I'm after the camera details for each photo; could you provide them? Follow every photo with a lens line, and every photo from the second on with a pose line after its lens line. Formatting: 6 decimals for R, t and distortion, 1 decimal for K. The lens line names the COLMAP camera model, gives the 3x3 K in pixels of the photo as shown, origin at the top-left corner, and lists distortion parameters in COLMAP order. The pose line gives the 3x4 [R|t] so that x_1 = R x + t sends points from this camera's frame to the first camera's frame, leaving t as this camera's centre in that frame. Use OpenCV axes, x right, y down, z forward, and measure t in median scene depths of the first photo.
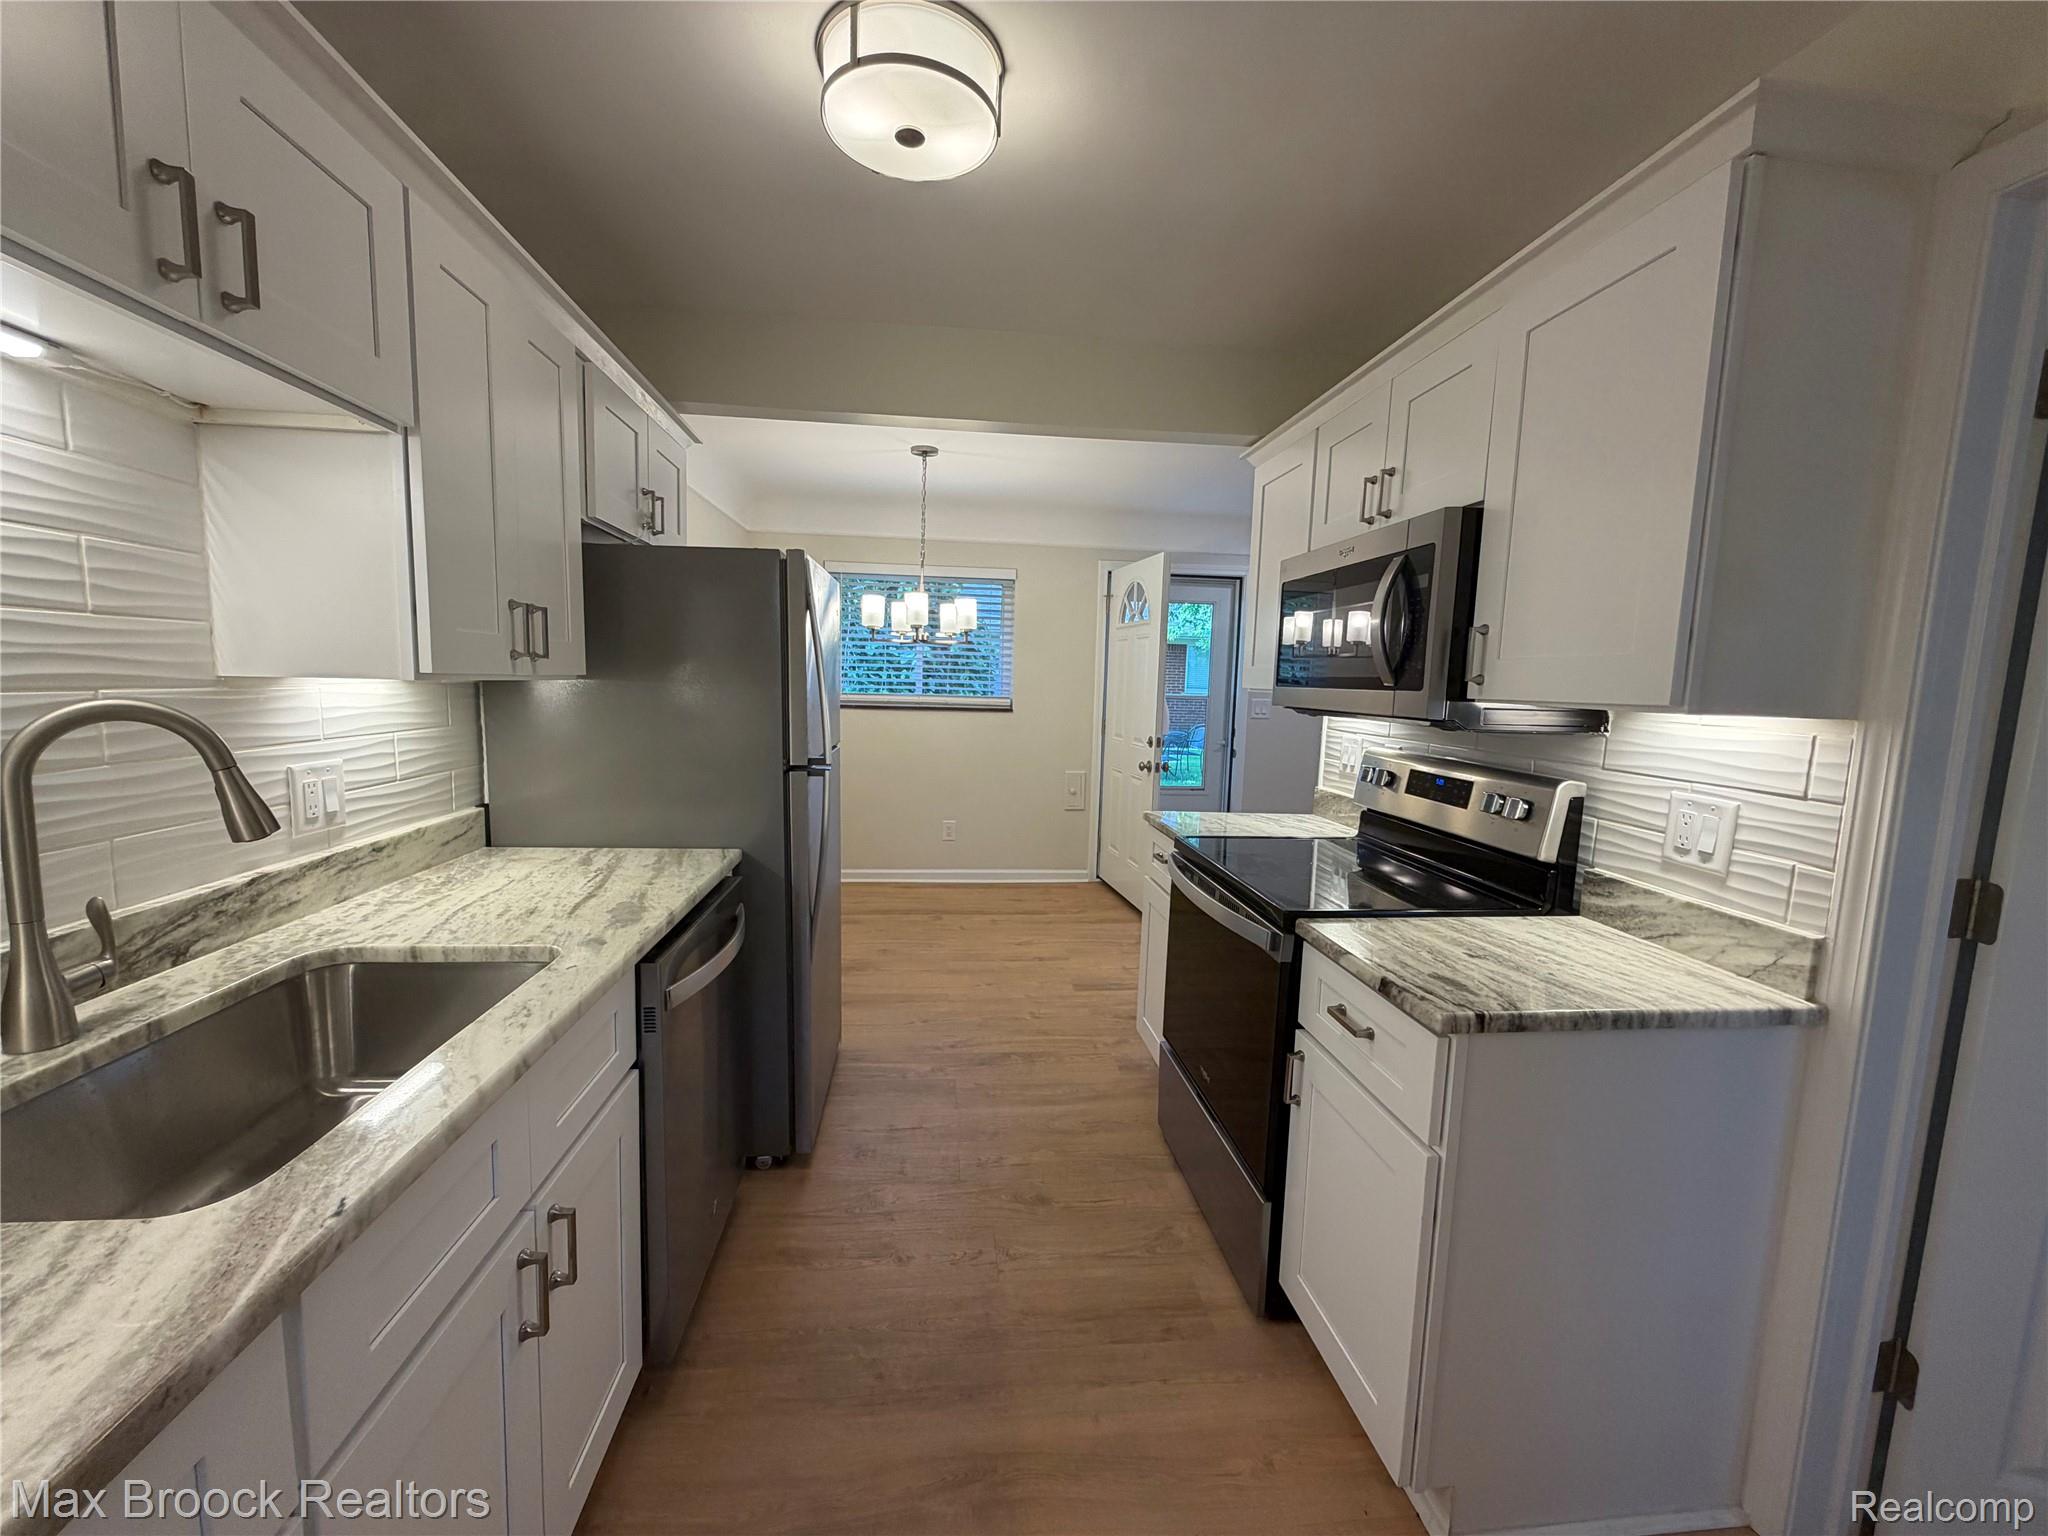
lens RADIAL K [[817.7, 0, 1018.6], [0, 817.7, 771.7], [0, 0, 1]] dist [0.001932, -0.000789]
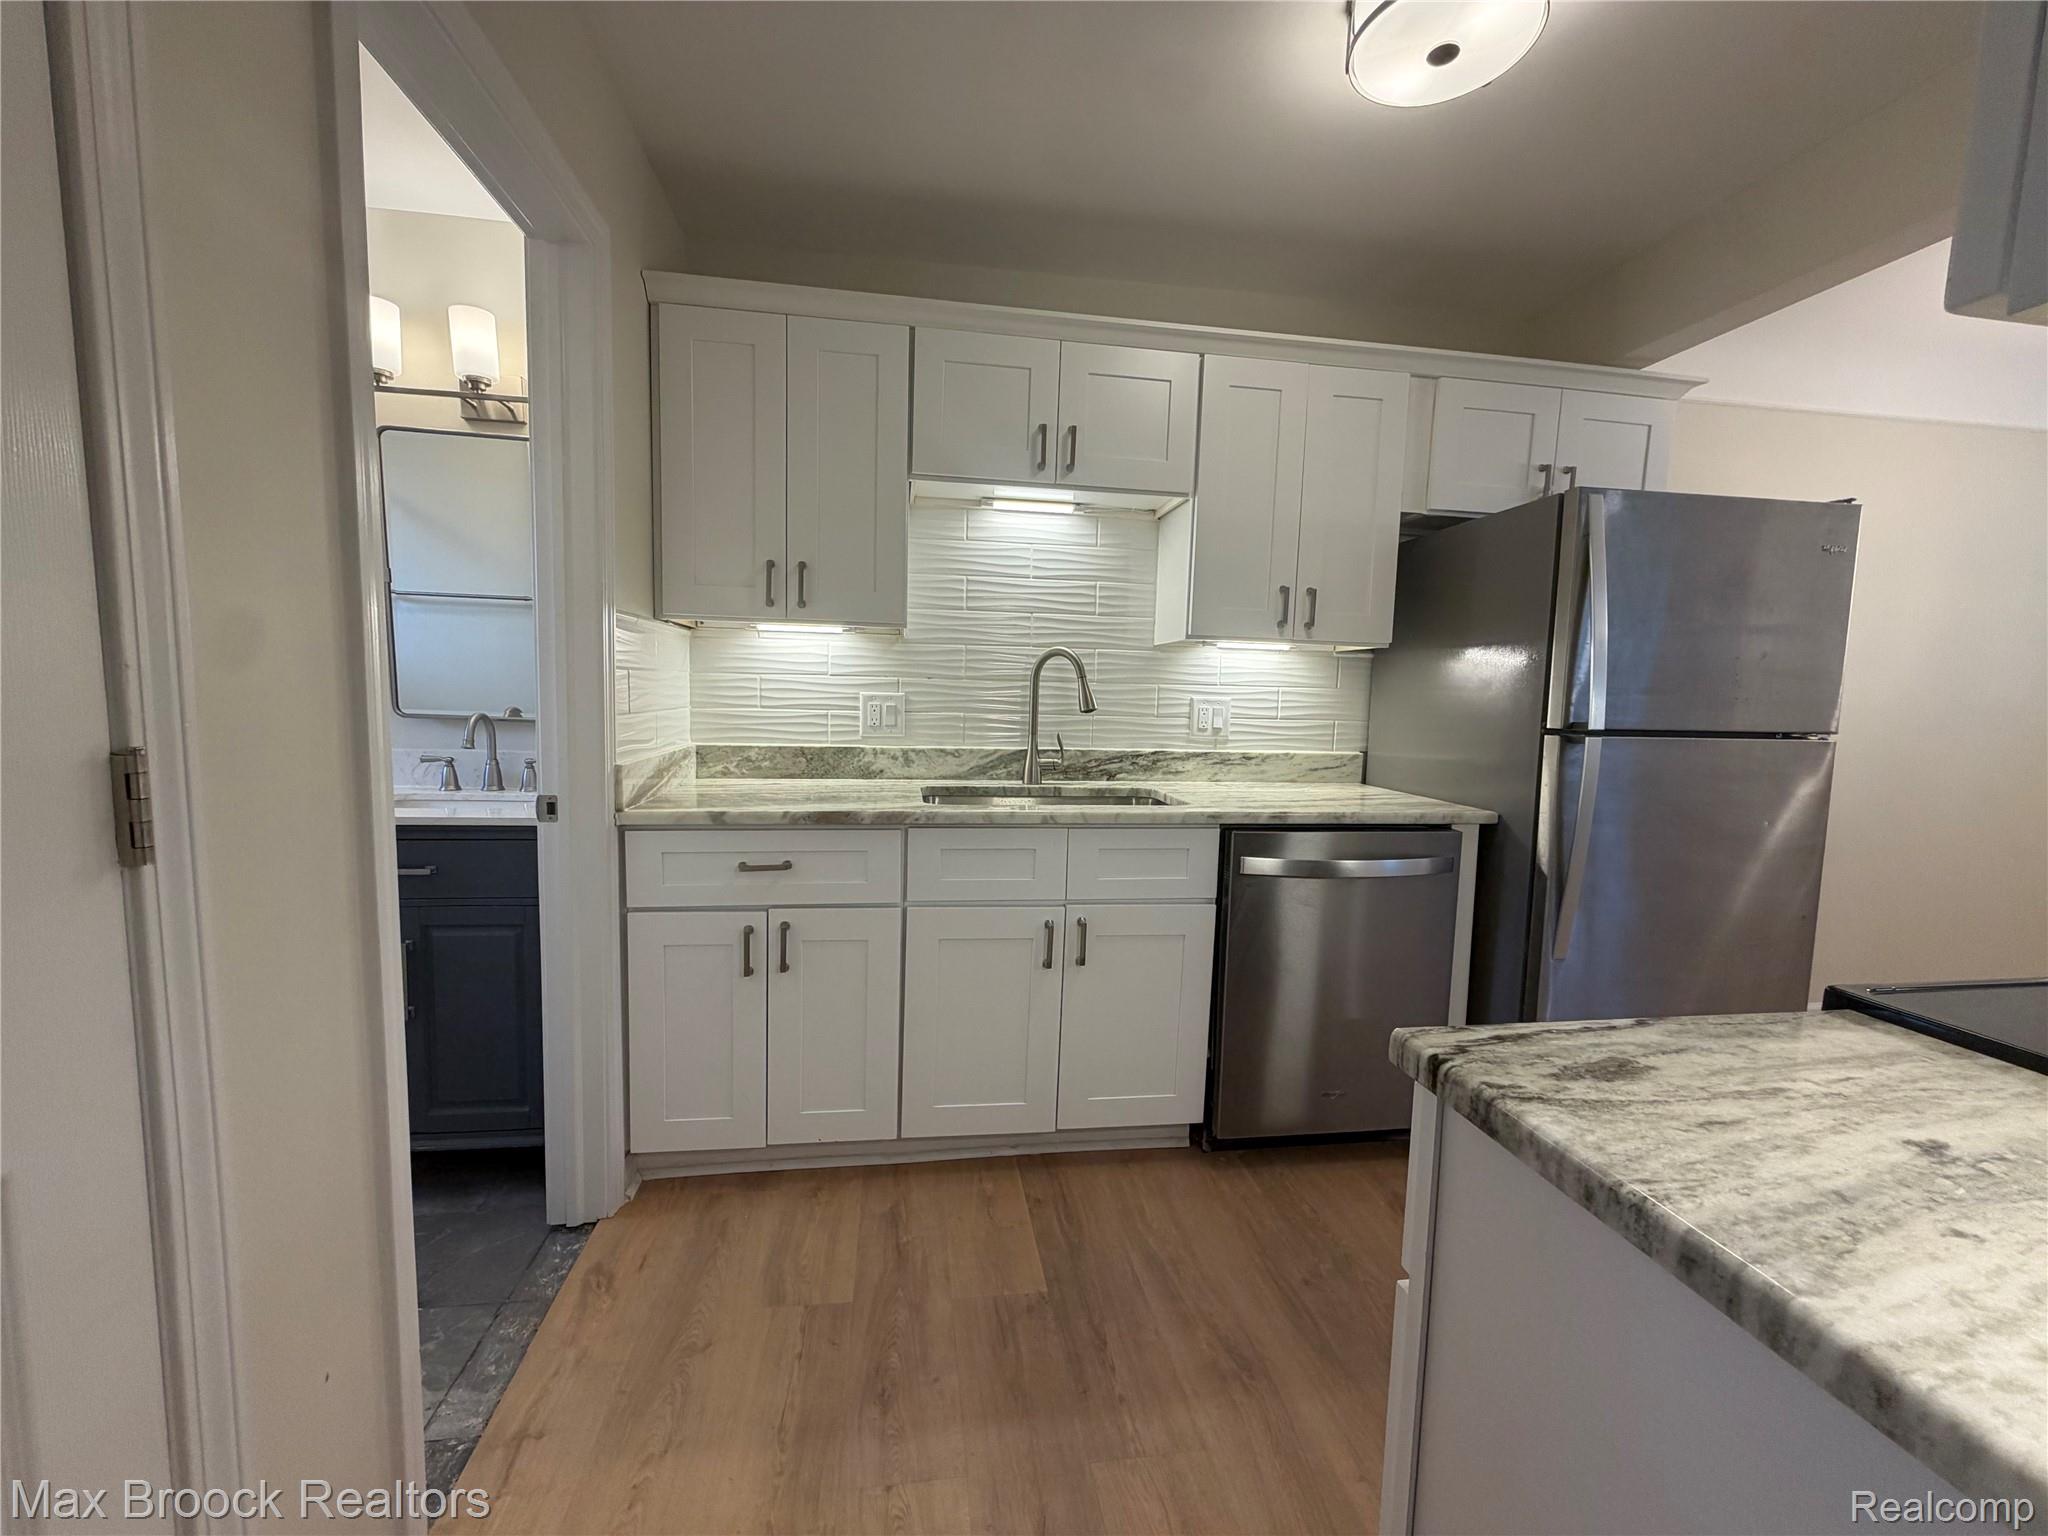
lens RADIAL K [[817.7, 0, 1018.6], [0, 817.7, 771.7], [0, 0, 1]] dist [0.001932, -0.000789]
pose [[0.044842, 0.072795, -0.996338, 0.904889], [-0.137864, 0.988250, 0.065999, 0.090913], [0.989435, 0.134400, 0.054351, 0.557501]]
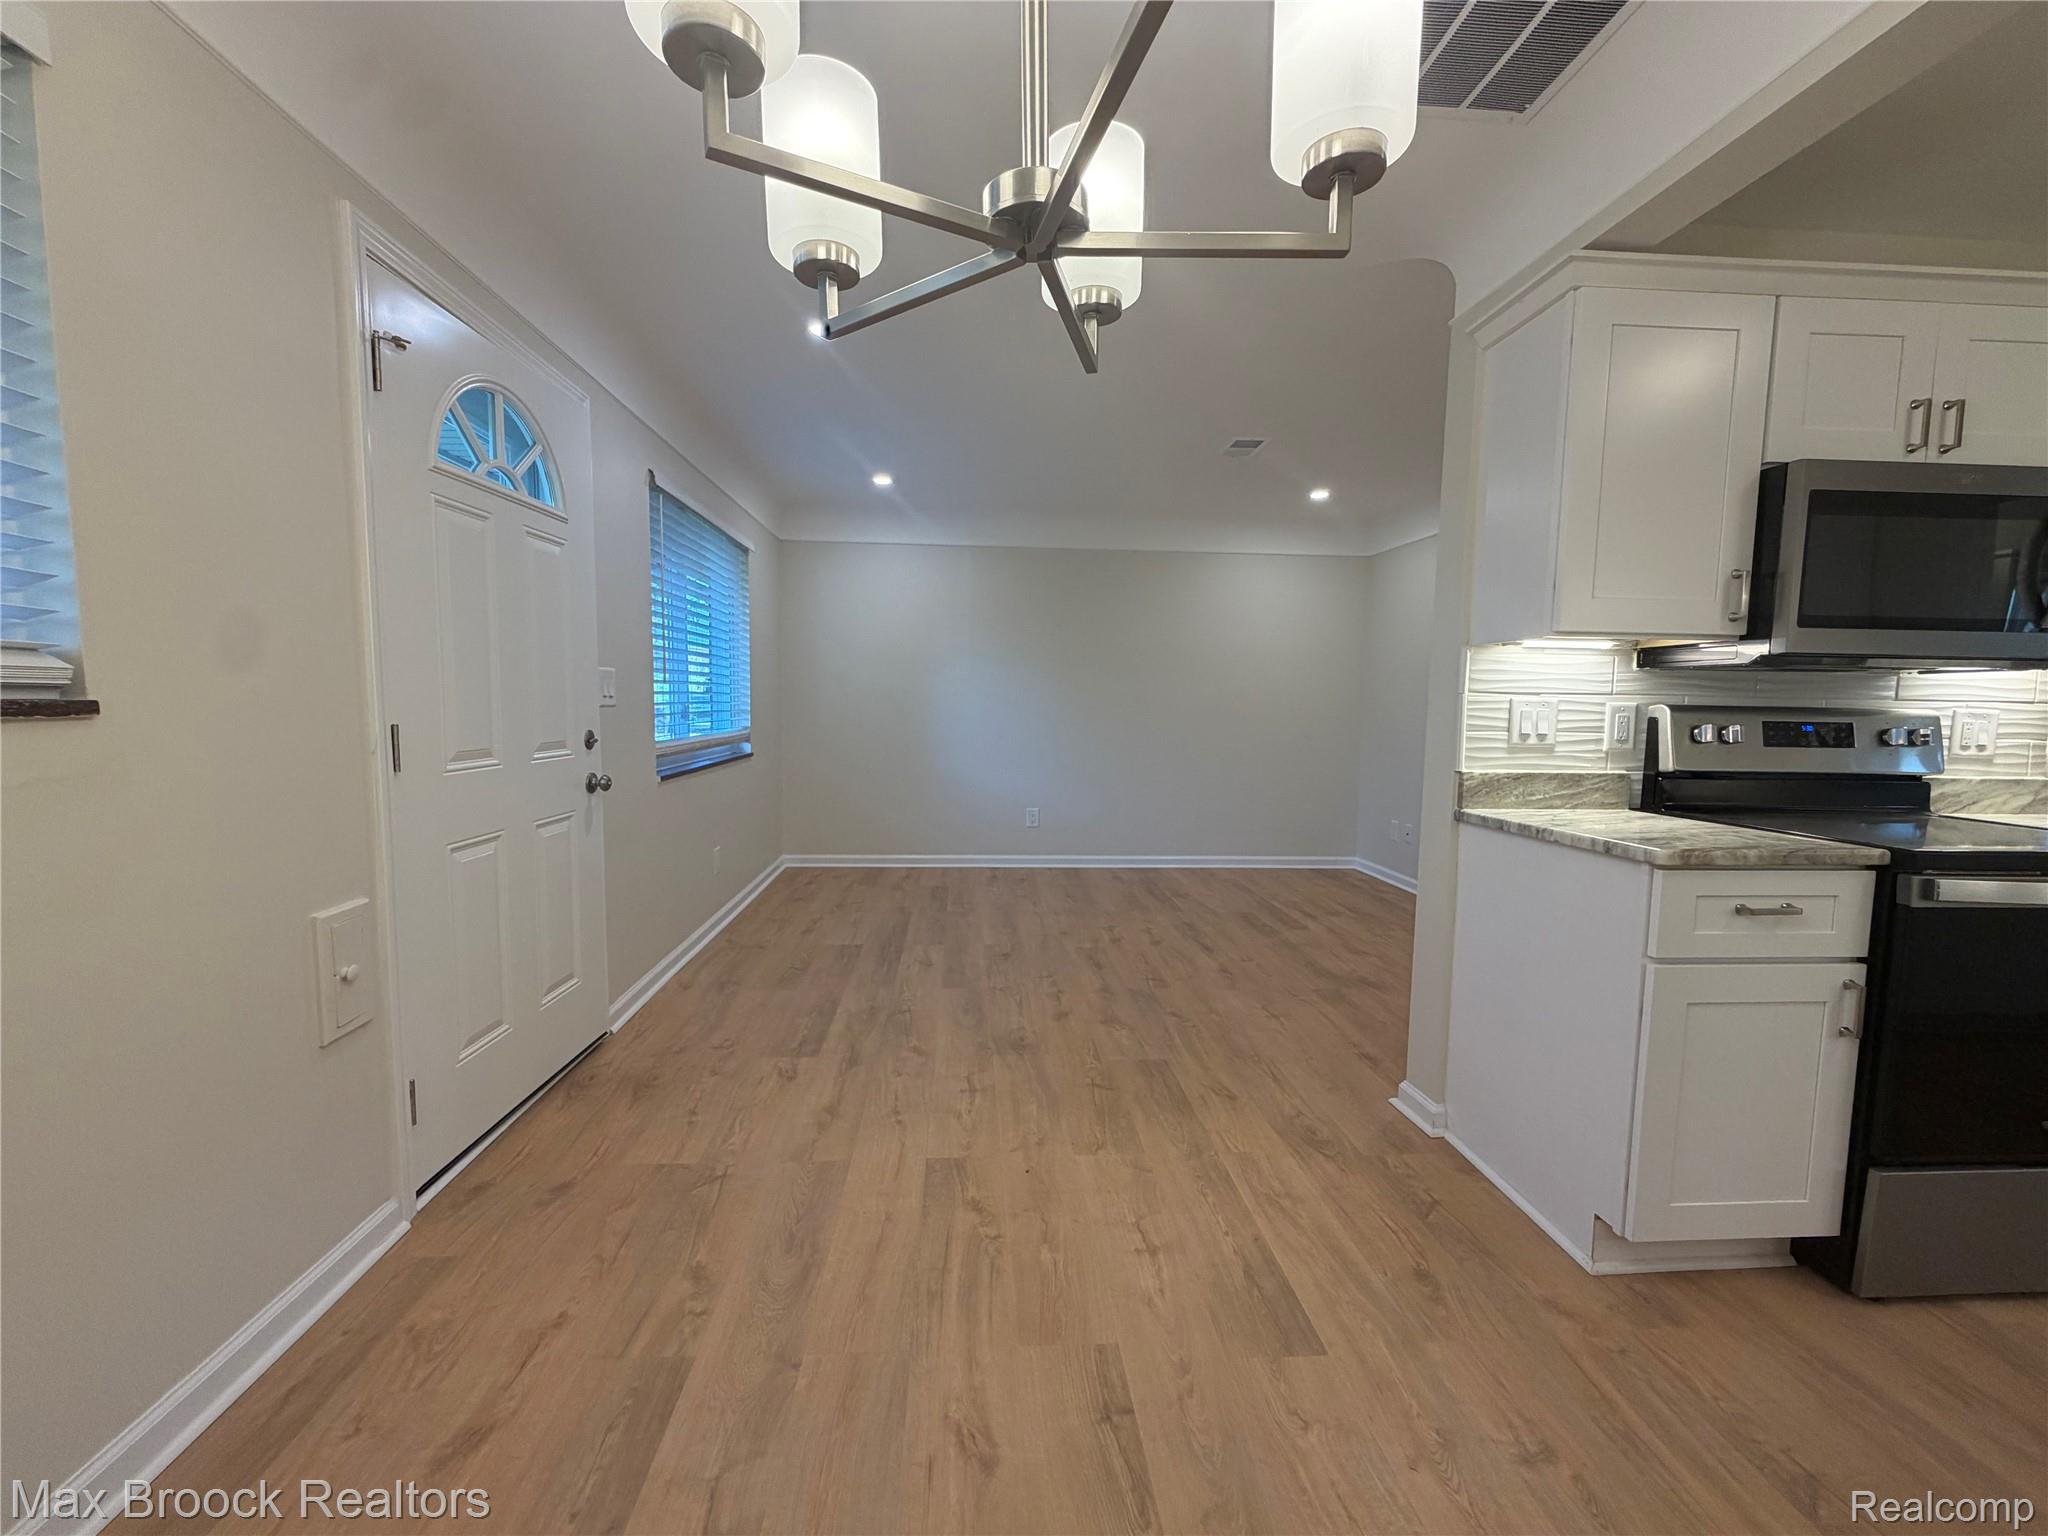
lens RADIAL K [[817.7, 0, 1018.6], [0, 817.7, 771.7], [0, 0, 1]] dist [0.001932, -0.000789]
pose [[0.036755, -0.117306, 0.992415, -0.791731], [0.100567, 0.988479, 0.113116, -0.217446], [-0.994251, 0.095647, 0.048129, 2.826786]]
